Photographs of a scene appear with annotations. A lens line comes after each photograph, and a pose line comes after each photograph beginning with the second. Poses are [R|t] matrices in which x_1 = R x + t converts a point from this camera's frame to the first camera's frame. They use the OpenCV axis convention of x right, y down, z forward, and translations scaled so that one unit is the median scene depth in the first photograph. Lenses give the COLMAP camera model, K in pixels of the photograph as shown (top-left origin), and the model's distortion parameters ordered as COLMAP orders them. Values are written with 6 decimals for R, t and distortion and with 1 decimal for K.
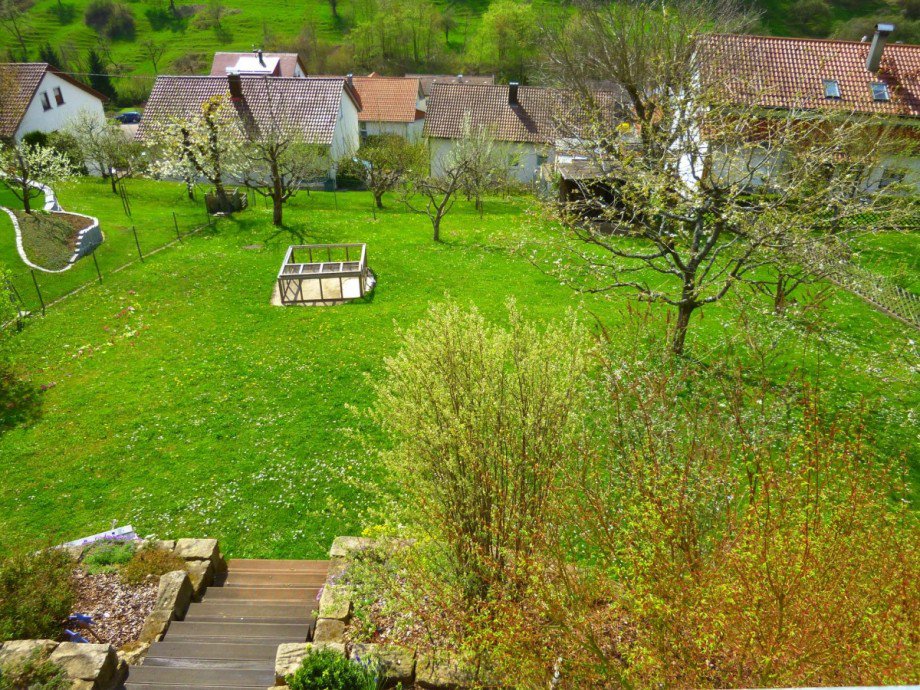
lens RADIAL K [[653.8, 0, 460.0], [0, 653.8, 345.0], [0, 0, 1]] dist [-0.056328, 0.023527]
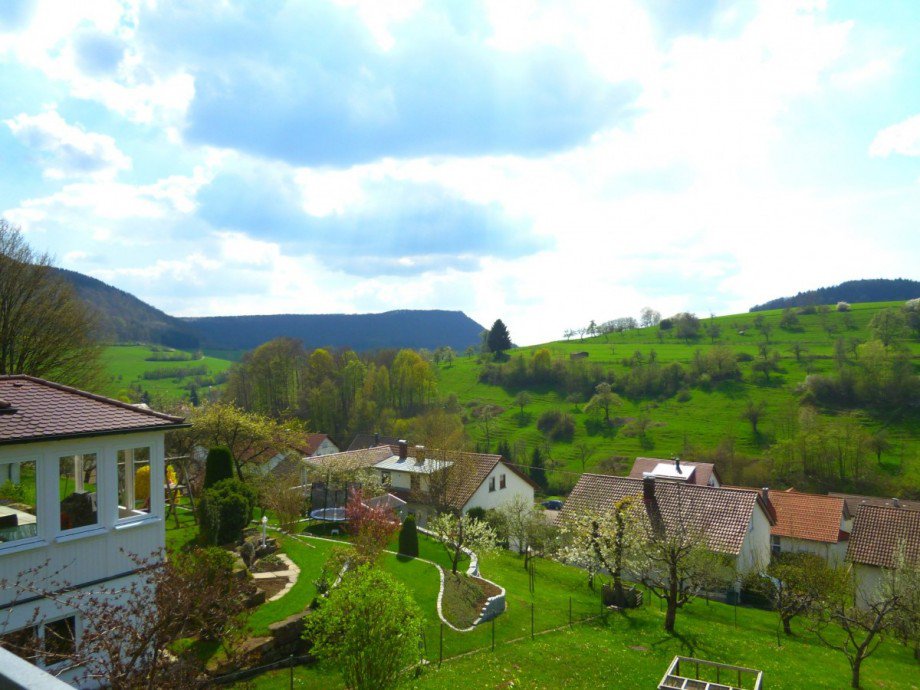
lens RADIAL K [[651.5, 0, 460.0], [0, 651.5, 345.0], [0, 0, 1]] dist [-0.058398, 0.017924]
pose [[0.824362, -0.034679, -0.564999, 0.011095], [-0.290339, 0.830926, -0.474621, 0.002967], [0.485932, 0.555301, 0.674915, -0.016685]]
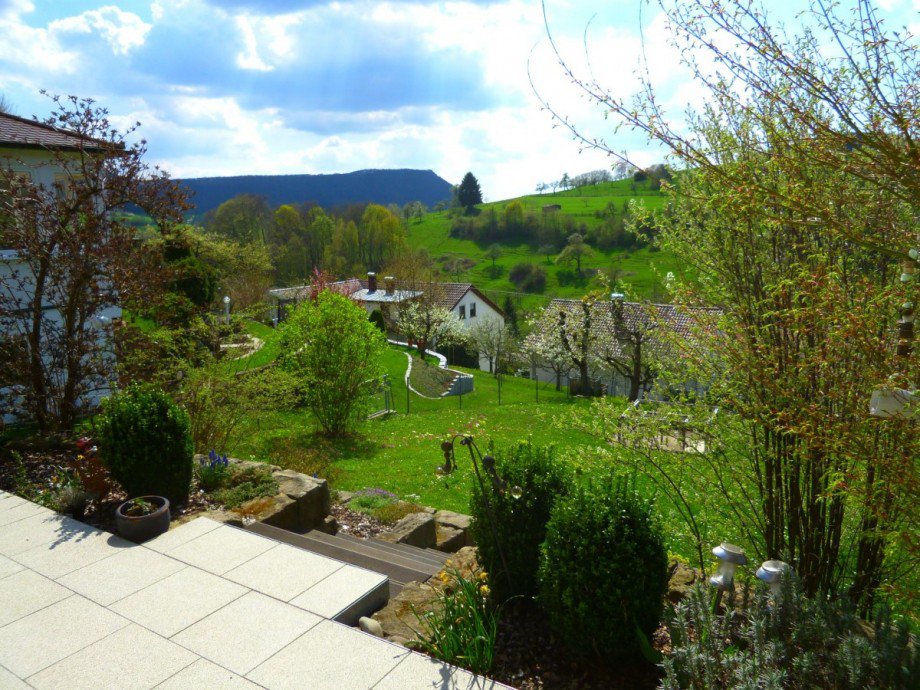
lens RADIAL K [[653.8, 0, 460.0], [0, 653.8, 345.0], [0, 0, 1]] dist [-0.056328, 0.023527]
pose [[0.847682, 0.062613, -0.526796, 0.011168], [-0.257037, 0.917144, -0.304597, 0.081368], [0.464076, 0.393608, 0.793540, 0.045958]]
